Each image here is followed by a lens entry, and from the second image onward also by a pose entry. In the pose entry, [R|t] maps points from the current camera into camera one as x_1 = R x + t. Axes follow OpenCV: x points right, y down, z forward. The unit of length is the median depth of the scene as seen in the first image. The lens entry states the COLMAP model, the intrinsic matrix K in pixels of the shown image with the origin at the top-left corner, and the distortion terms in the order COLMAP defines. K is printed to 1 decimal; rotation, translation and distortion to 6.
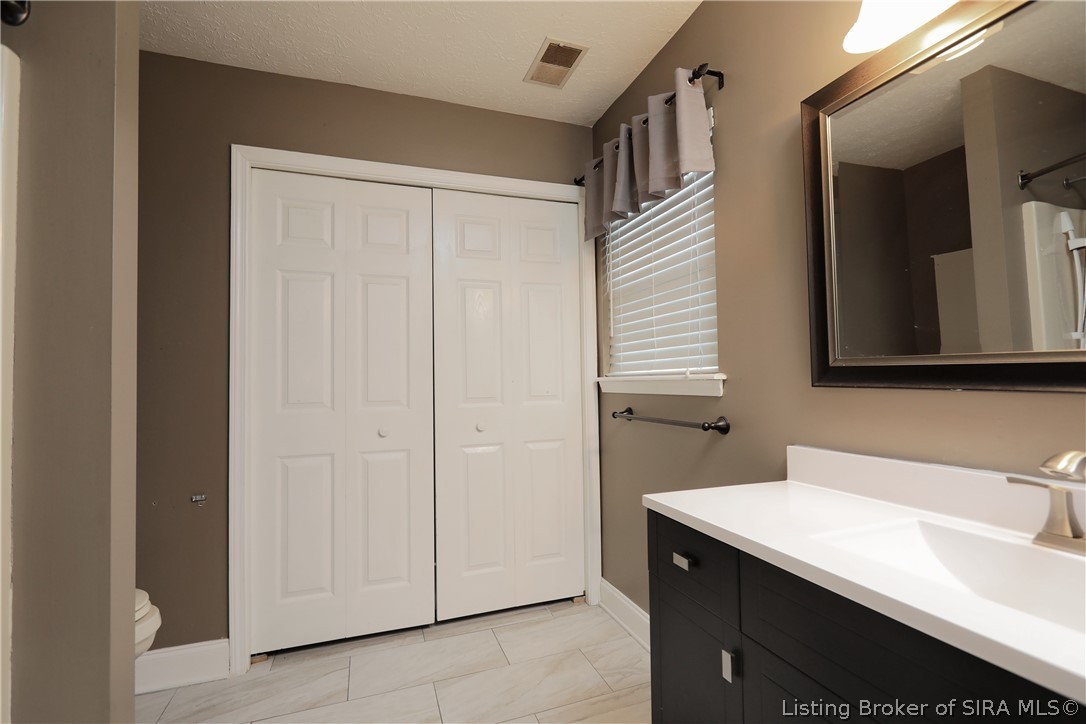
lens RADIAL K [[480.5, 0, 534.1], [0, 480.5, 361.9], [0, 0, 1]] dist [-0.007392, 0.002538]
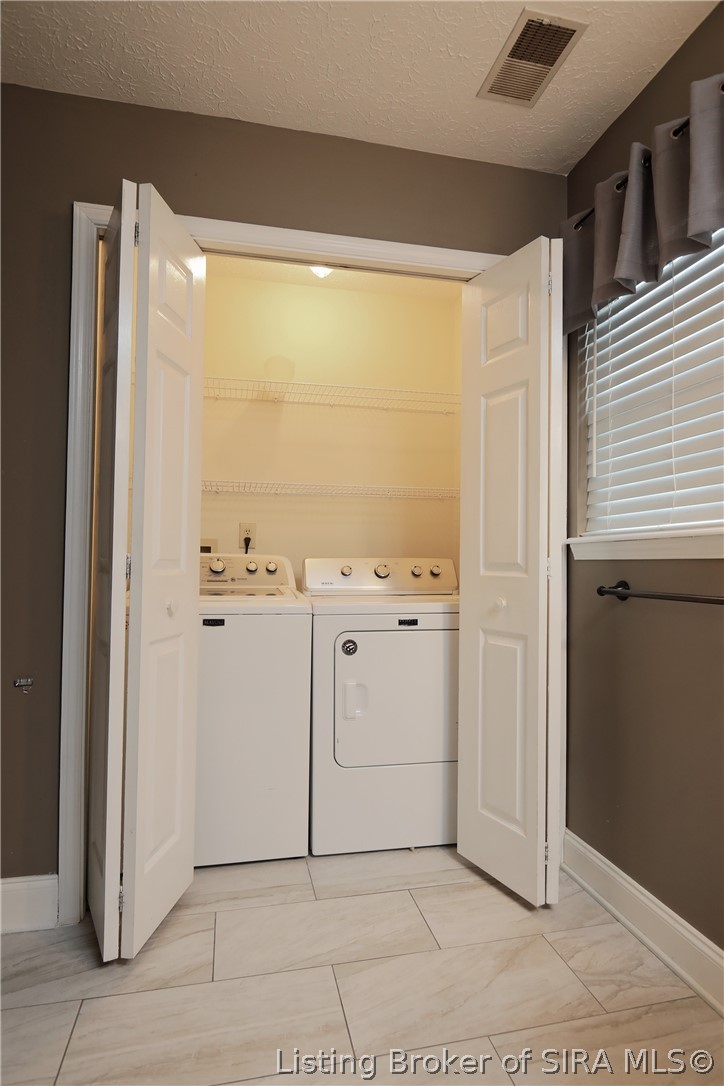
lens RADIAL K [[590.8, 0, 357.9], [0, 590.8, 544.1], [0, 0, 1]] dist [0.005685, -0.000285]
pose [[0.992242, 0.023473, -0.122086, -0.075775], [-0.022406, 0.999698, 0.010108, 0.046626], [0.122286, -0.007294, 0.992468, 0.145068]]
